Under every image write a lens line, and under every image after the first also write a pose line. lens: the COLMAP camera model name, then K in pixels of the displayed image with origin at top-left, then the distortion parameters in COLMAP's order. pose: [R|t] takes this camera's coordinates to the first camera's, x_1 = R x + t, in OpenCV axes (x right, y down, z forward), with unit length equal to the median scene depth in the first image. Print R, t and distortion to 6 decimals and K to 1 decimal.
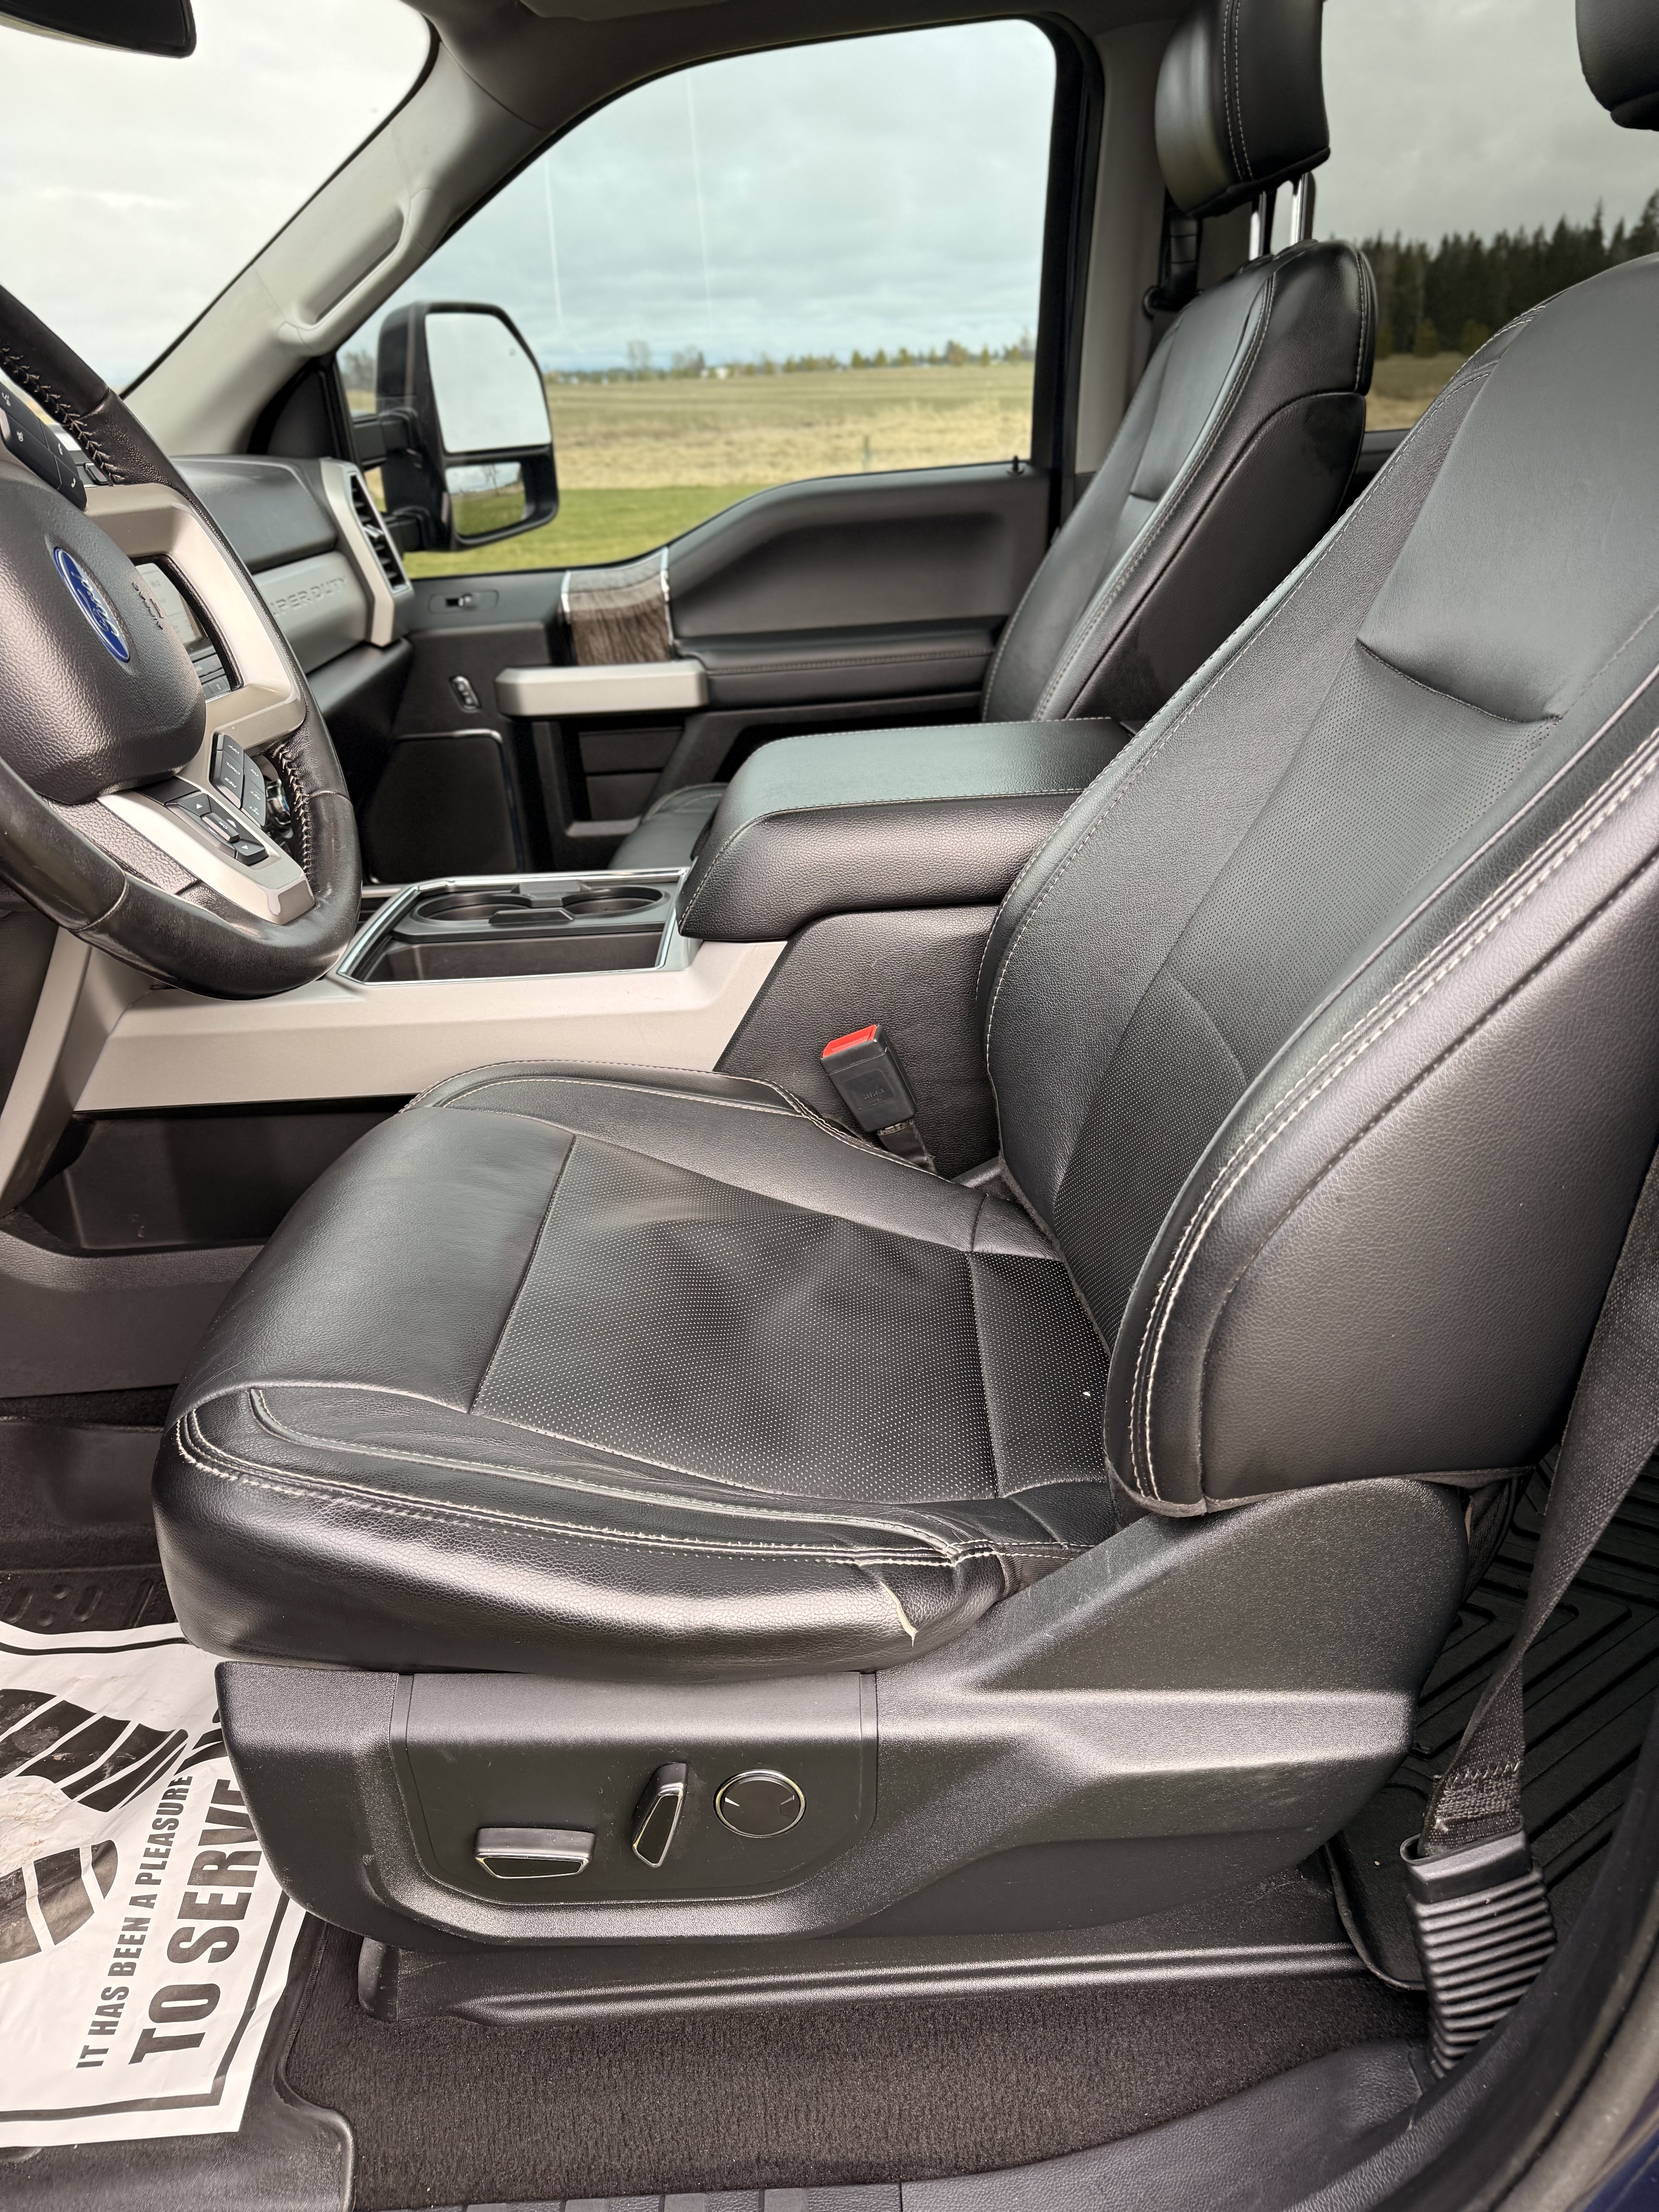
lens RADIAL K [[1586.0, 0, 844.7], [0, 1586.0, 1099.2], [0, 0, 1]] dist [0.047006, -0.050638]
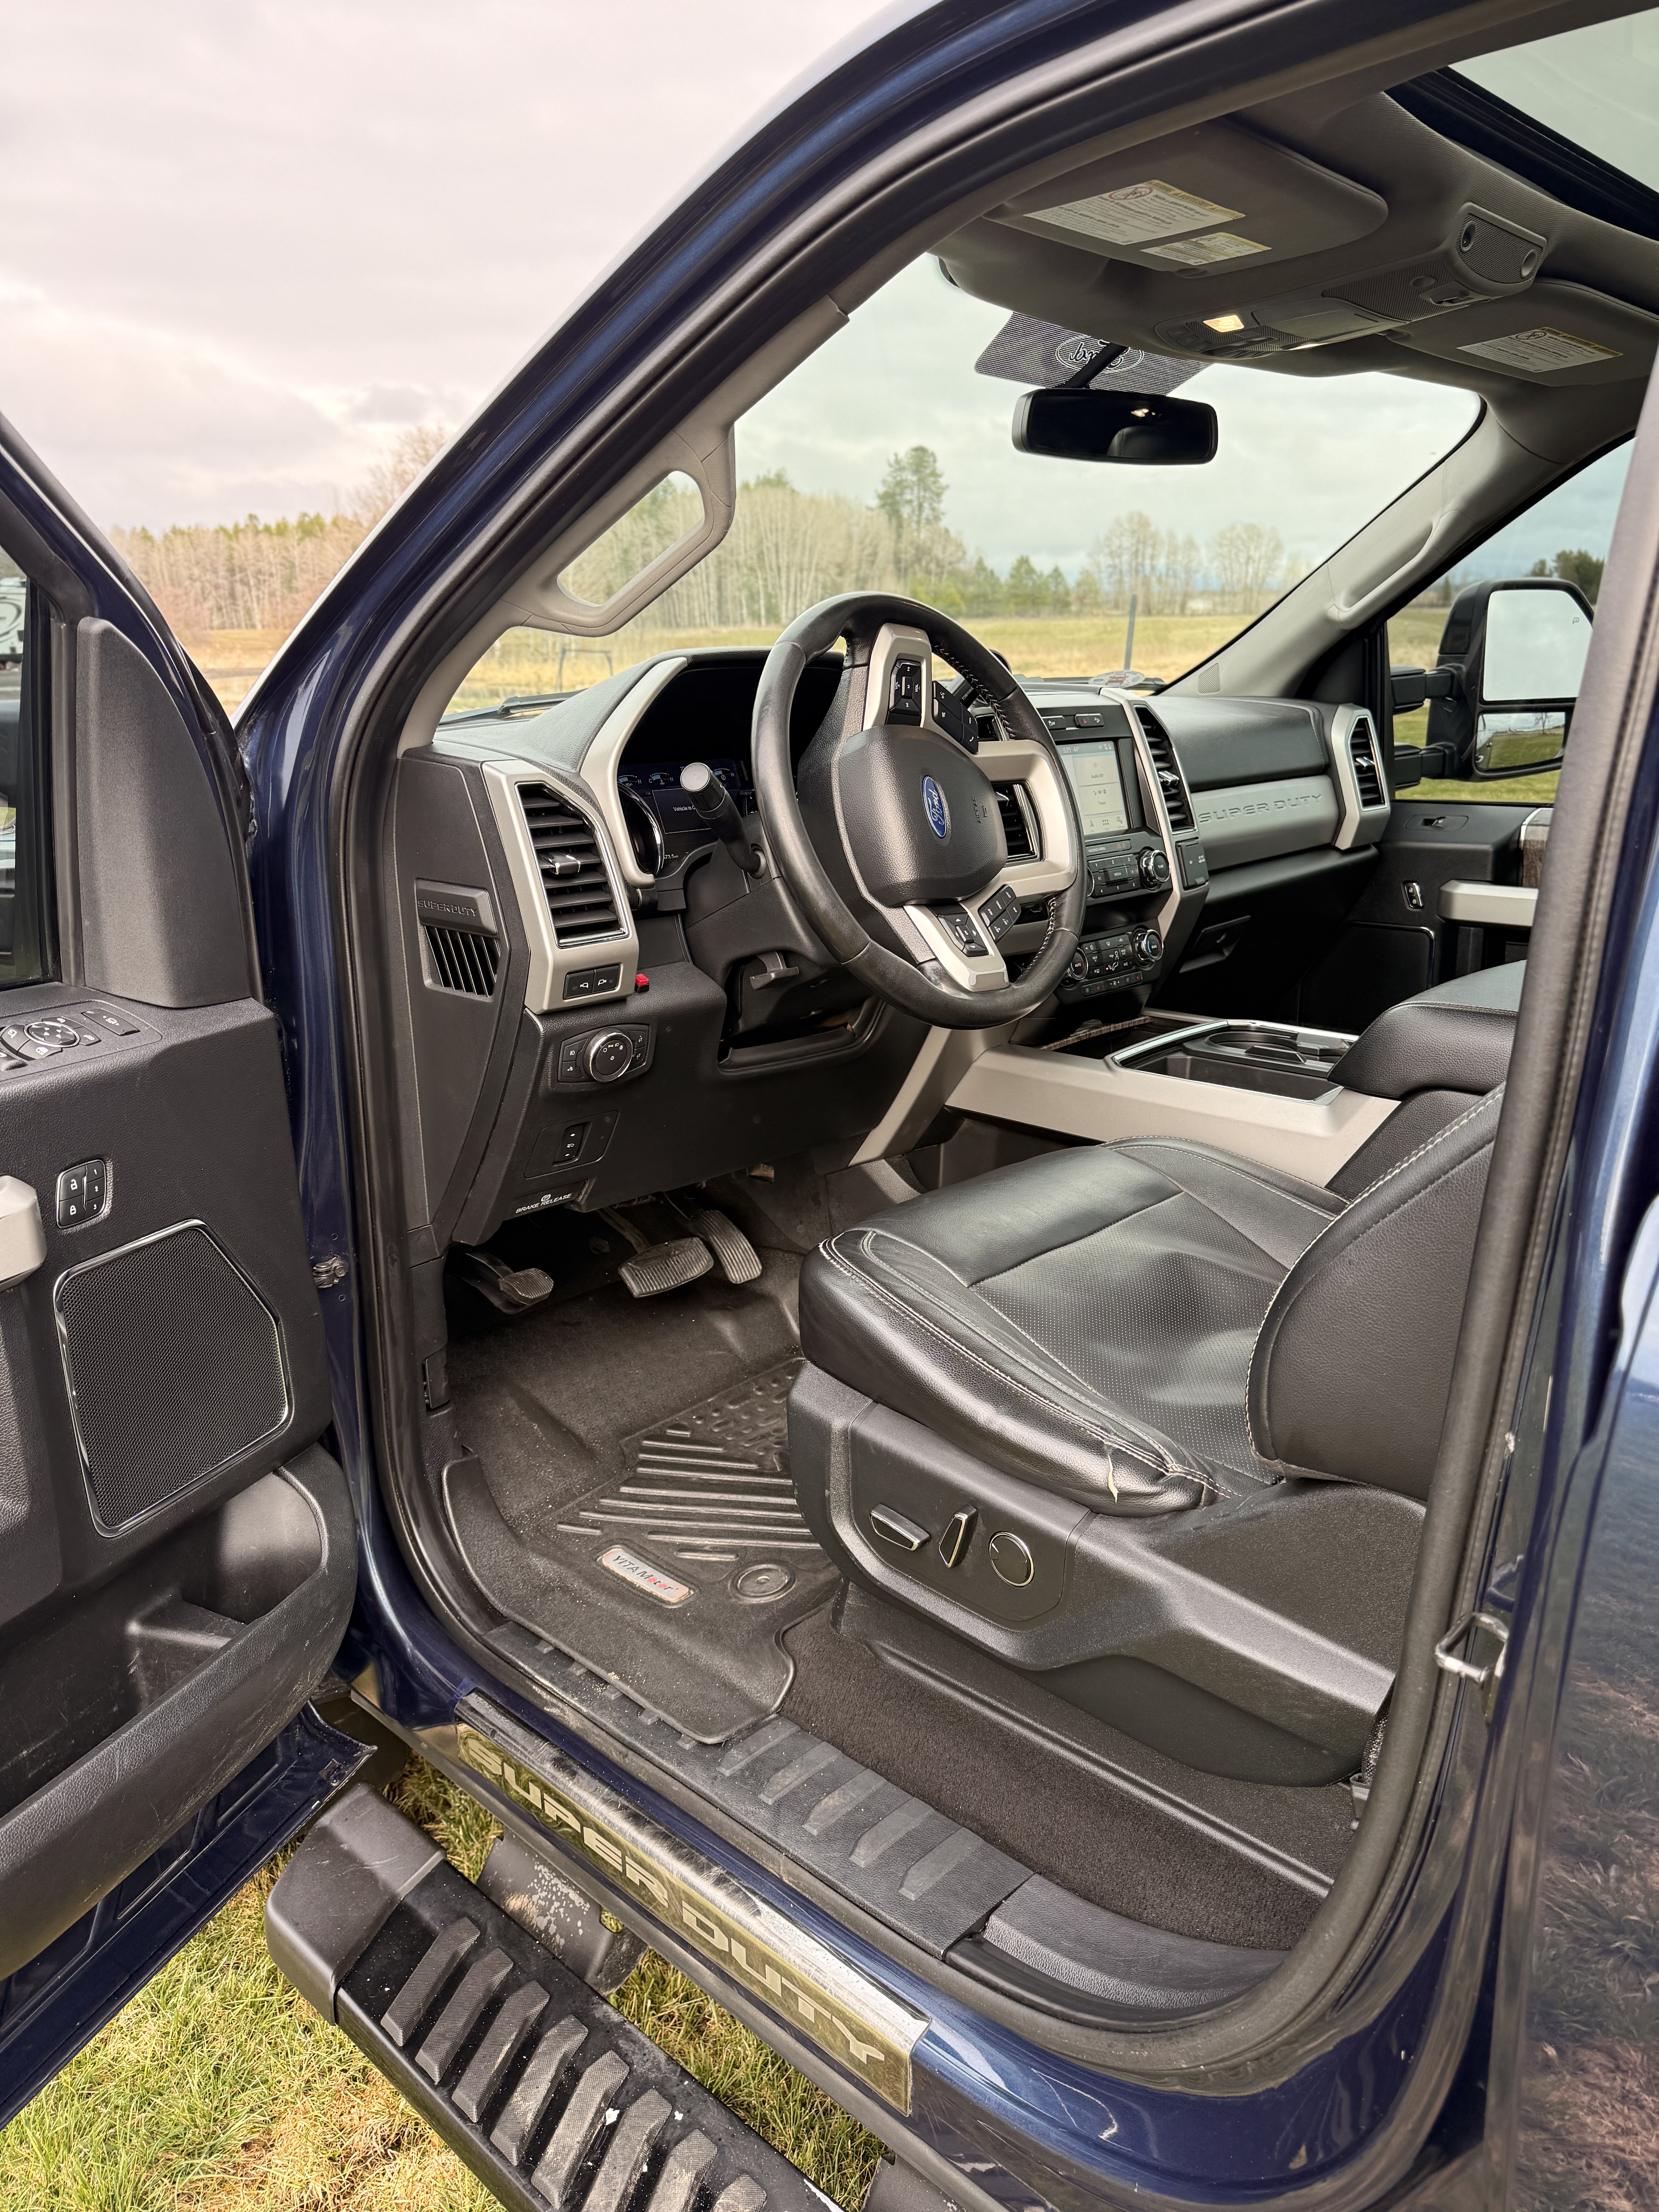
lens RADIAL K [[1586.0, 0, 820.7], [0, 1586.0, 1108.3], [0, 0, 1]] dist [0.047006, -0.050638]
pose [[0.702705, 0.227636, -0.674083, 0.498712], [-0.296560, 0.954921, 0.013322, 0.026535], [0.646728, 0.190544, 0.738536, -0.249789]]
